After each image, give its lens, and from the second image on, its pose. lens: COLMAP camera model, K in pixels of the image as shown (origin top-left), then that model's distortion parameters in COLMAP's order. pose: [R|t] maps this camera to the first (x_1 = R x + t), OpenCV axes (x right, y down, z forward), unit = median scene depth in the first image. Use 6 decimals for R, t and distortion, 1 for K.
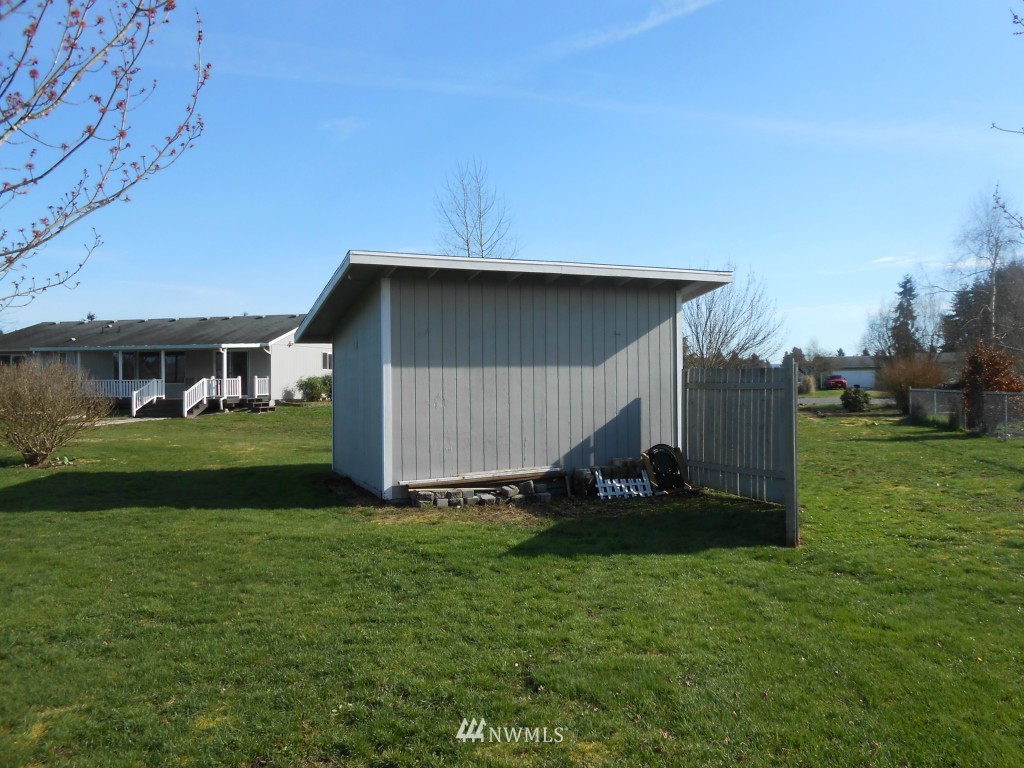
lens RADIAL K [[799.2, 0, 513.3], [0, 799.2, 372.0], [0, 0, 1]] dist [-0.040631, 0.065516]
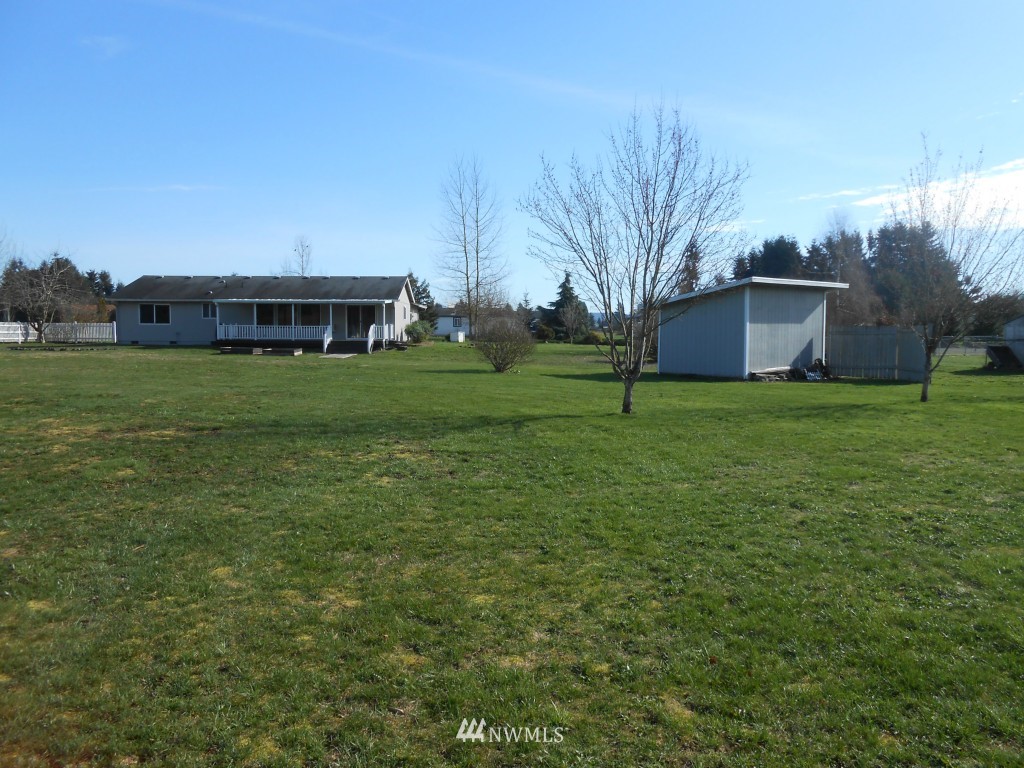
lens RADIAL K [[799.2, 0, 513.3], [0, 799.2, 372.0], [0, 0, 1]] dist [-0.040631, 0.065516]
pose [[0.962164, -0.004403, 0.272436, -1.329774], [-0.012987, 0.997992, 0.061995, -0.001028], [-0.272162, -0.063187, 0.960175, -0.999205]]
